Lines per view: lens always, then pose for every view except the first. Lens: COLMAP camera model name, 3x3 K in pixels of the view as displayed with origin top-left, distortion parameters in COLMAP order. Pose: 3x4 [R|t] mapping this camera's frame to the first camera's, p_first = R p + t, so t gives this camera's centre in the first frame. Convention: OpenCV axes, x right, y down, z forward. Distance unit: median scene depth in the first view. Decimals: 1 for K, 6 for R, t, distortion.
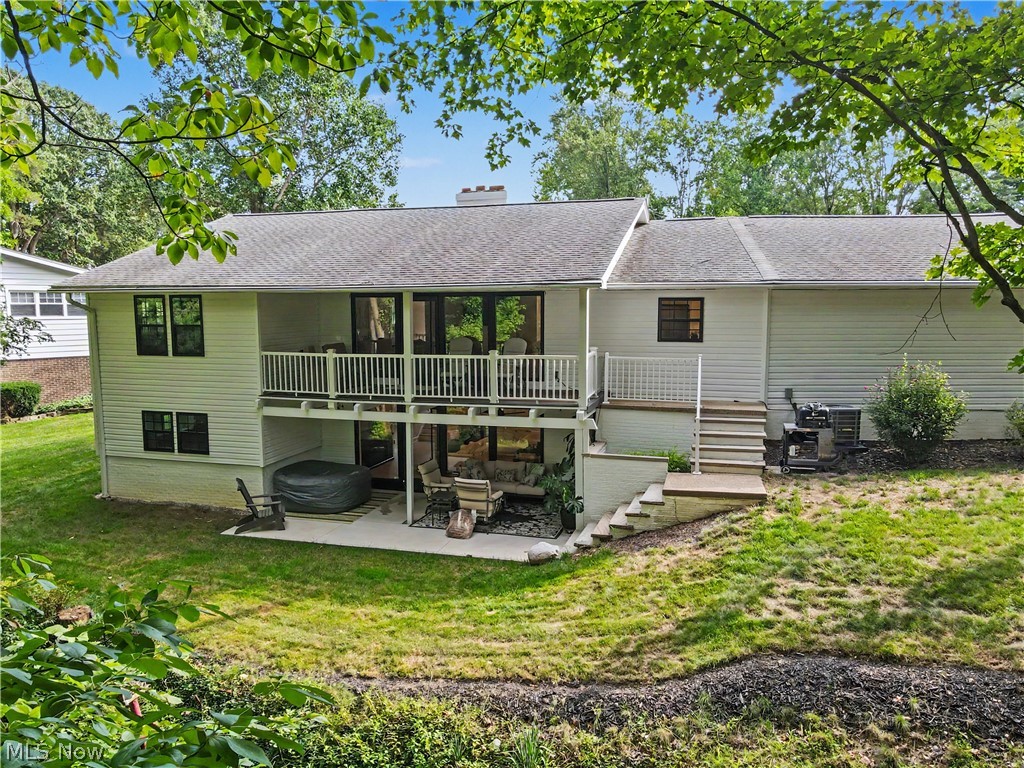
lens RADIAL K [[756.5, 0, 512.7], [0, 756.5, 385.1], [0, 0, 1]] dist [0.006611, 0.005682]
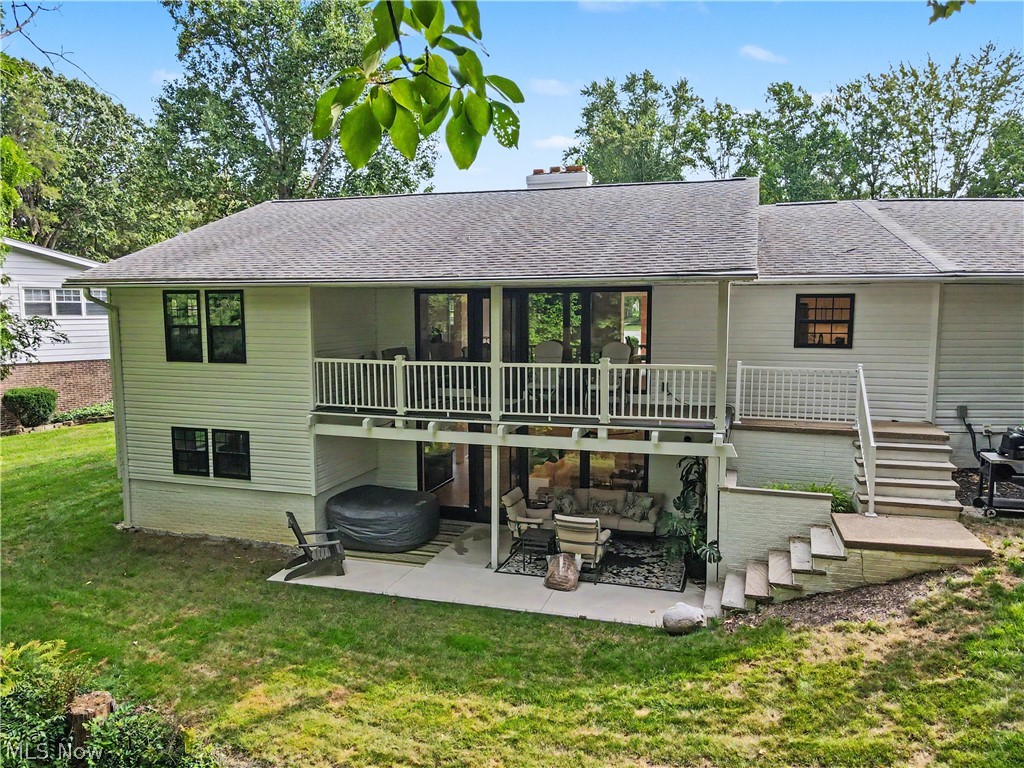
lens RADIAL K [[756.5, 0, 511.4], [0, 756.5, 384.3], [0, 0, 1]] dist [0.006611, 0.005682]
pose [[0.999791, 0.004019, -0.020052, -0.101811], [-0.004073, 0.999988, -0.002651, -0.014225], [0.020041, 0.002732, 0.999795, 0.176859]]
